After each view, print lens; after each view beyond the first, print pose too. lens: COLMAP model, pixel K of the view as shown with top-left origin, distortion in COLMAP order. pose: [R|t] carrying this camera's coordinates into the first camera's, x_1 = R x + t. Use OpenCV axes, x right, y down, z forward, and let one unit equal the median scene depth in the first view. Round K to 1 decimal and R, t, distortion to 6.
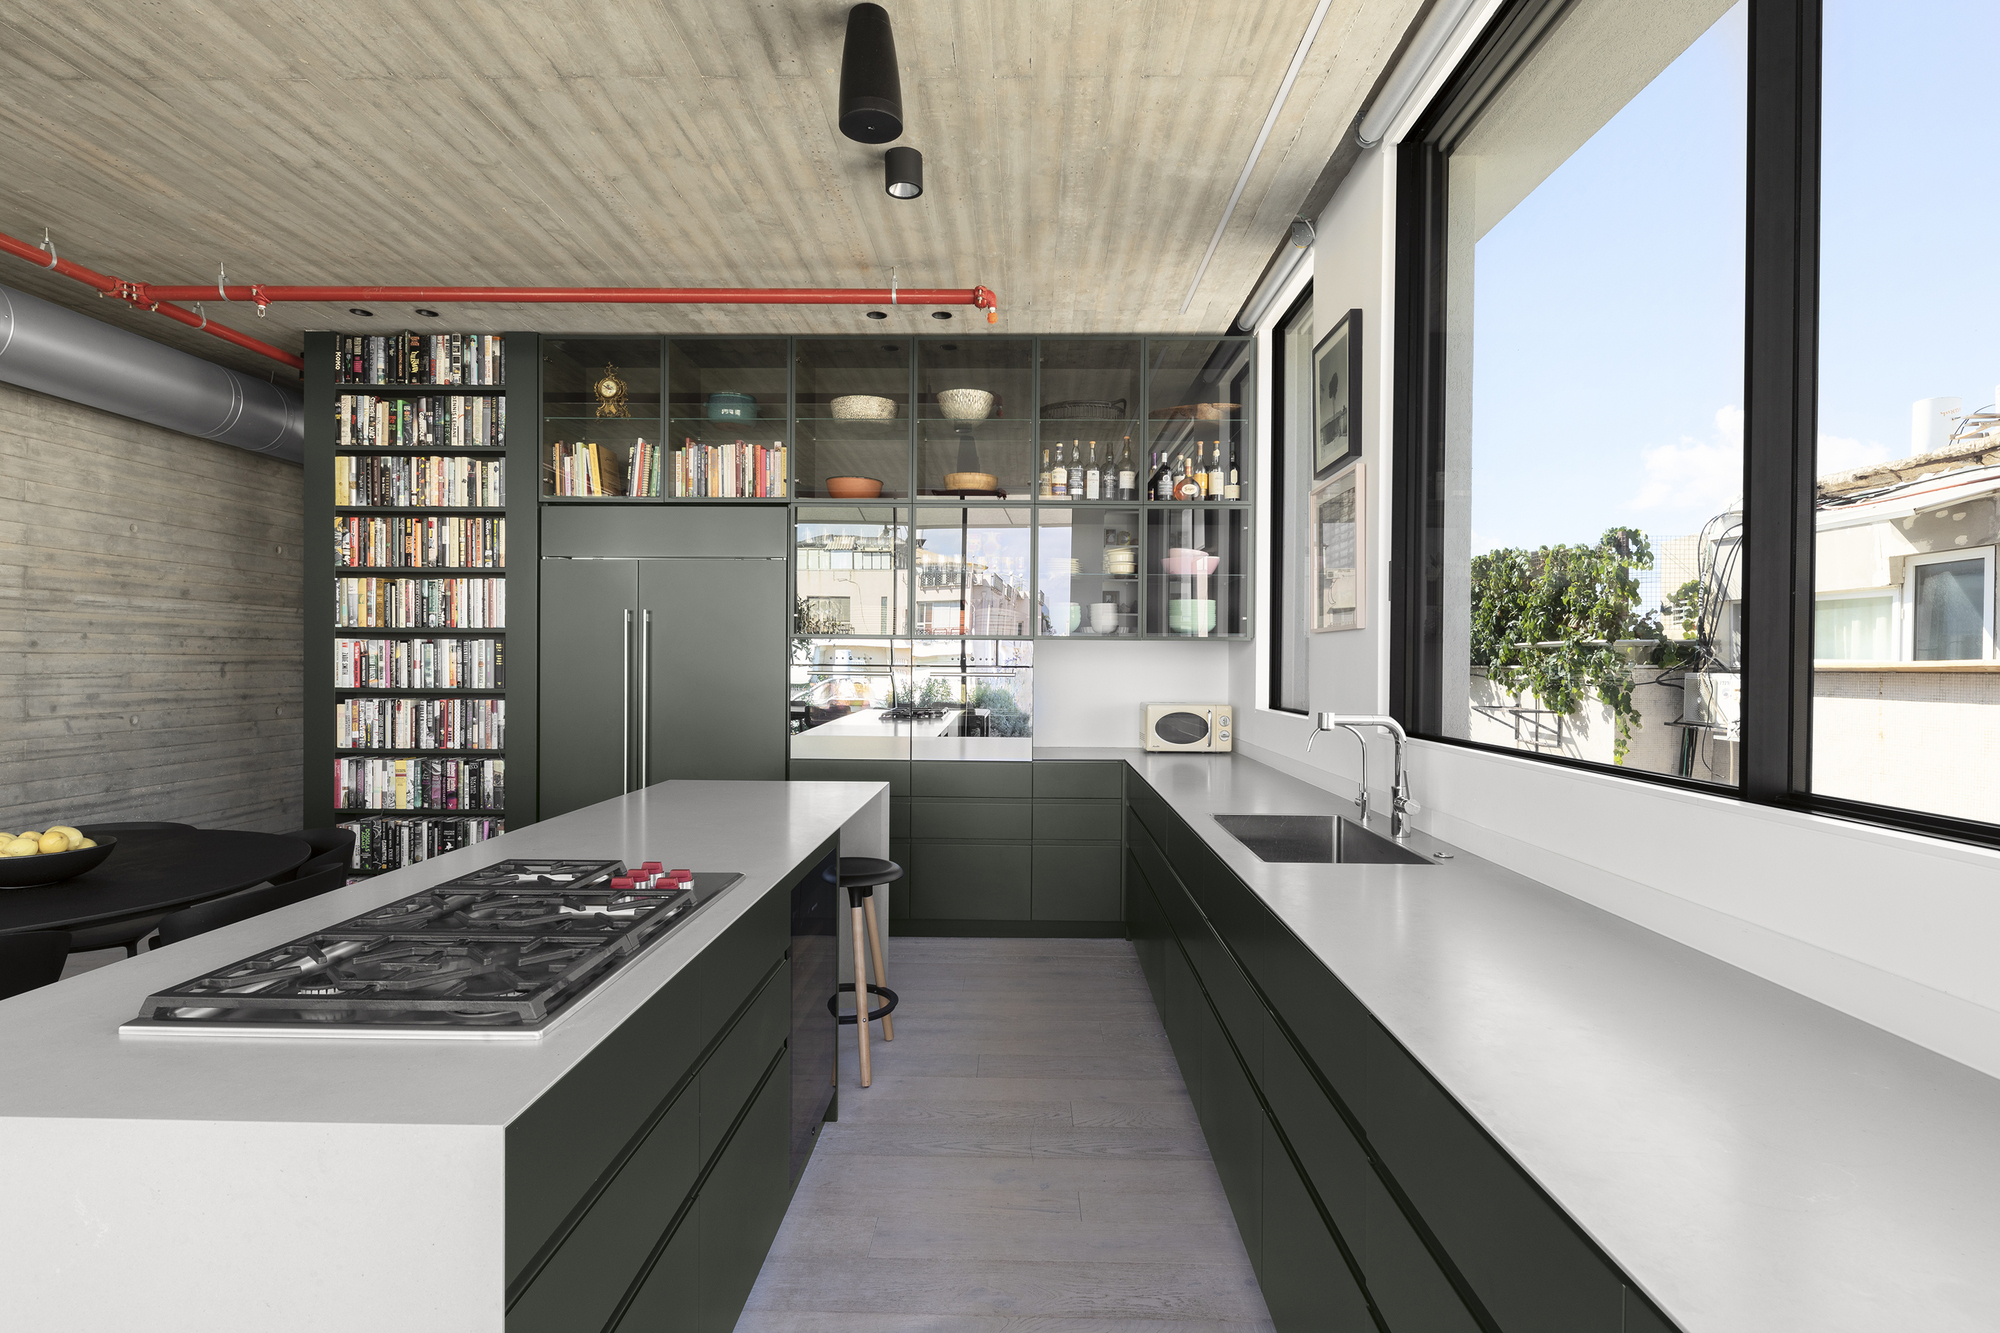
lens RADIAL K [[1005.7, 0, 1007.8], [0, 1005.7, 671.9], [0, 0, 1]] dist [0.012966, -0.009144]
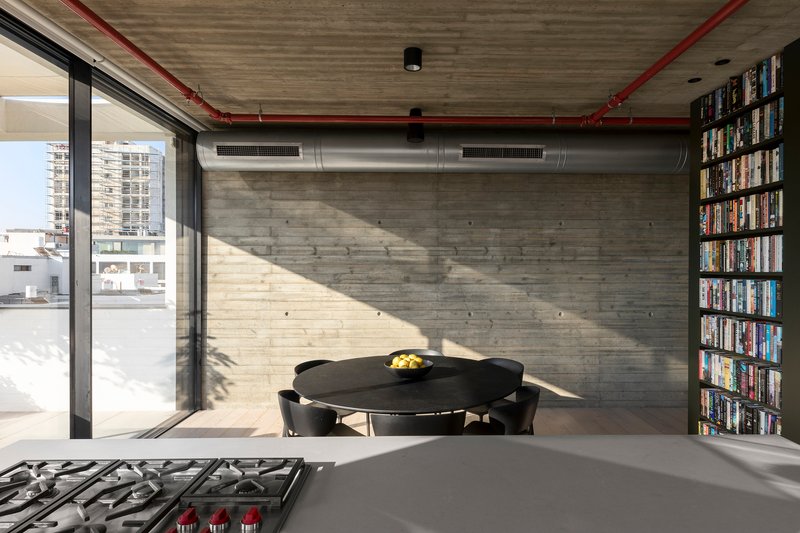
lens RADIAL K [[455.7, 0, 419.9], [0, 455.7, 271.8], [0, 0, 1]] dist [0.012289, -0.008109]
pose [[0.038121, 0.001355, -0.999272, 0.080134], [-0.009733, 0.999952, 0.000985, -0.039974], [0.999226, 0.009688, 0.038133, 0.503881]]
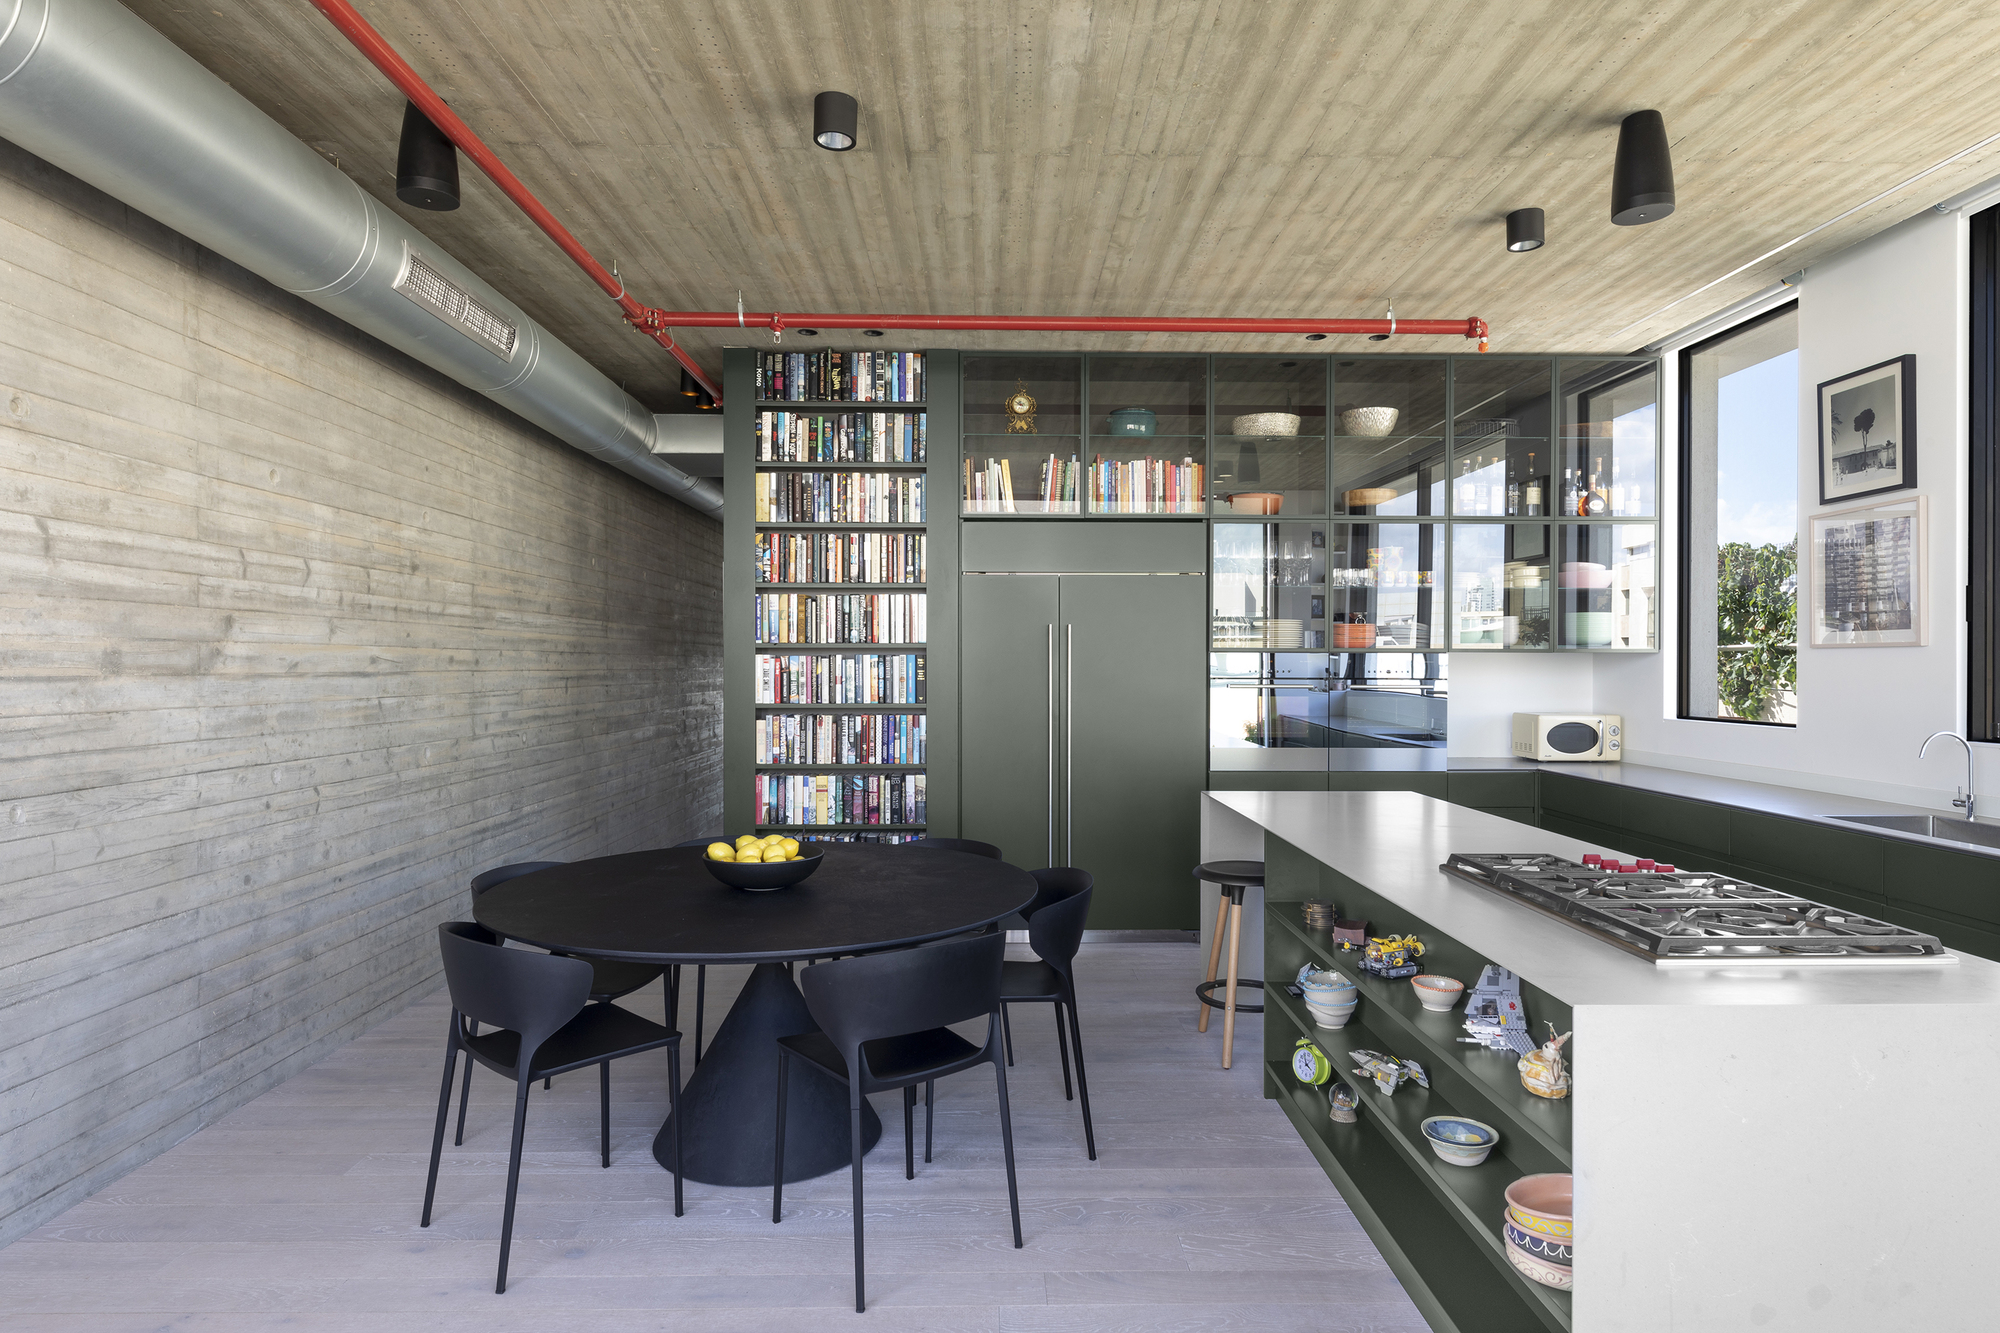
lens RADIAL K [[1139.1, 0, 993.5], [0, 1139.1, 672.0], [0, 0, 1]] dist [0.012289, -0.008109]
pose [[0.999209, -0.005524, 0.039381, -0.476093], [0.005652, 0.999979, -0.003134, -0.011006], [-0.039363, 0.003354, 0.999219, -0.137203]]
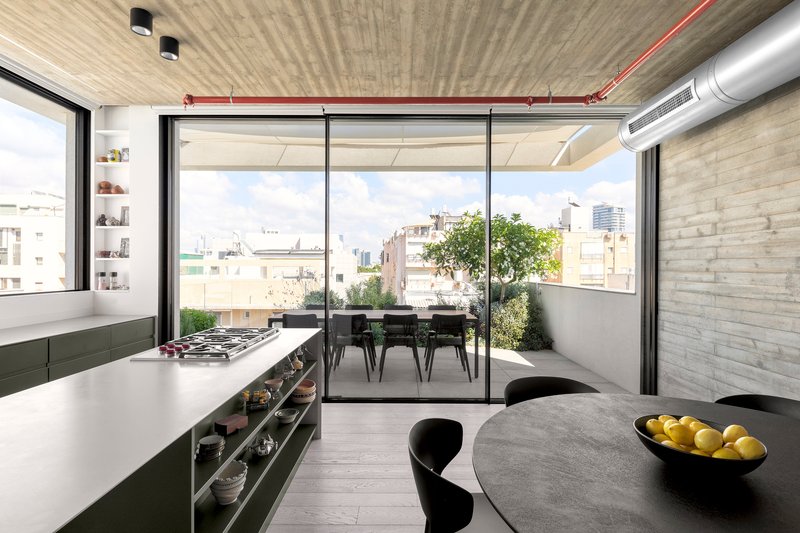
lens RADIAL K [[397.2, 0, 401.0], [0, 397.2, 268.6], [0, 0, 1]] dist [0.003244, 0.000468]
pose [[-0.999778, -0.010928, -0.018000, -0.397490], [-0.011130, 0.999876, 0.011159, -0.017451], [0.017876, 0.011357, -0.999776, 0.876534]]
